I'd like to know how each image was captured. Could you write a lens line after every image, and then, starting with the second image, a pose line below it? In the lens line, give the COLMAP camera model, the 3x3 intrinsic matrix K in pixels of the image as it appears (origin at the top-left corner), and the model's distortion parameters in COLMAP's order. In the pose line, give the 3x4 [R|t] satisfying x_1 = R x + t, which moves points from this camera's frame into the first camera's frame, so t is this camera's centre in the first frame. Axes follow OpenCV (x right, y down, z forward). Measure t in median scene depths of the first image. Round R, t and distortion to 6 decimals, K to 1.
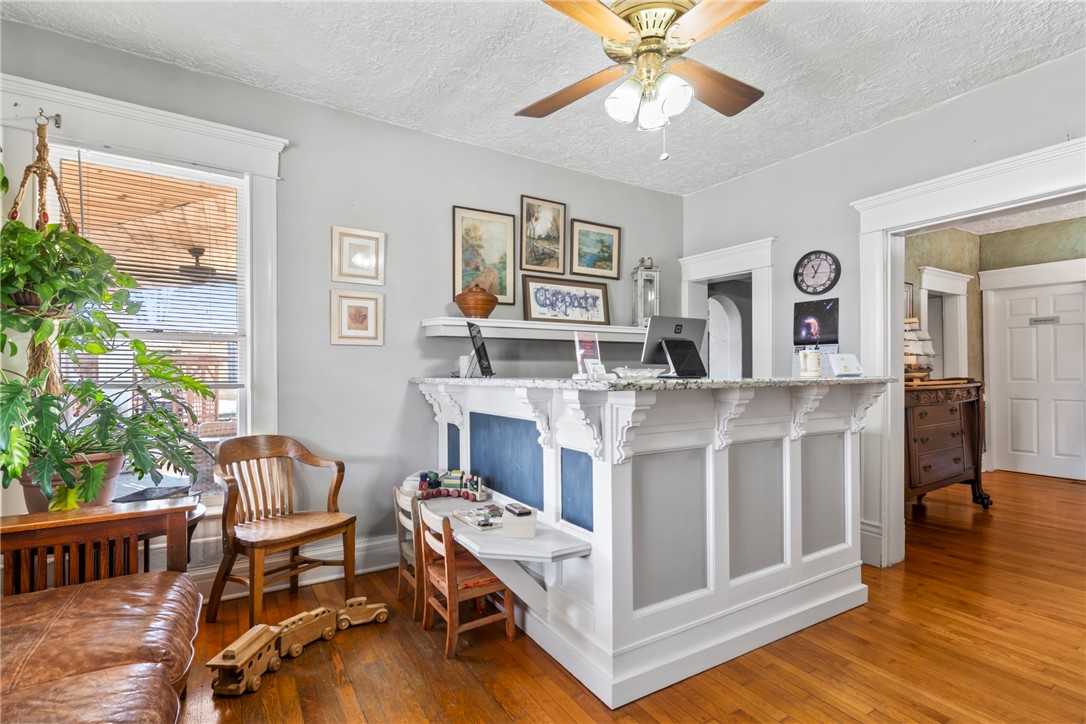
lens RADIAL K [[502.0, 0, 540.3], [0, 502.0, 372.8], [0, 0, 1]] dist [-0.005196, 0.000983]
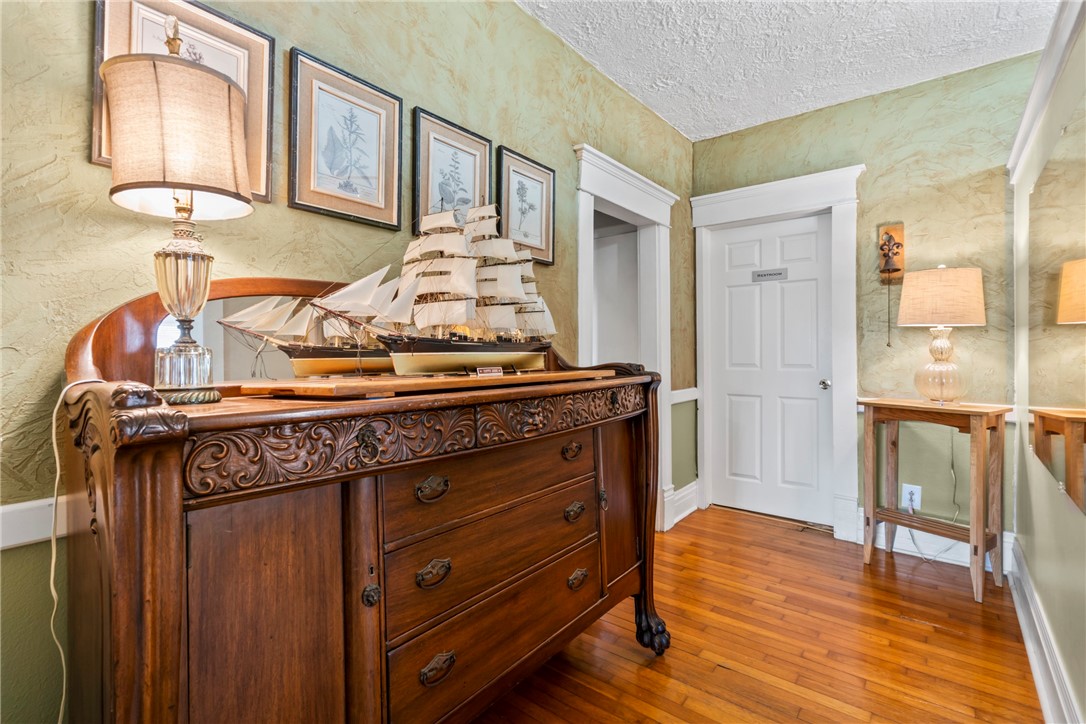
lens RADIAL K [[502.0, 0, 546.0], [0, 502.0, 354.0], [0, 0, 1]] dist [-0.005196, 0.000983]
pose [[0.937536, 0.006897, 0.347820, 0.507159], [-0.006207, 0.999976, -0.003098, 0.002419], [-0.347833, 0.000746, 0.937556, 0.487468]]
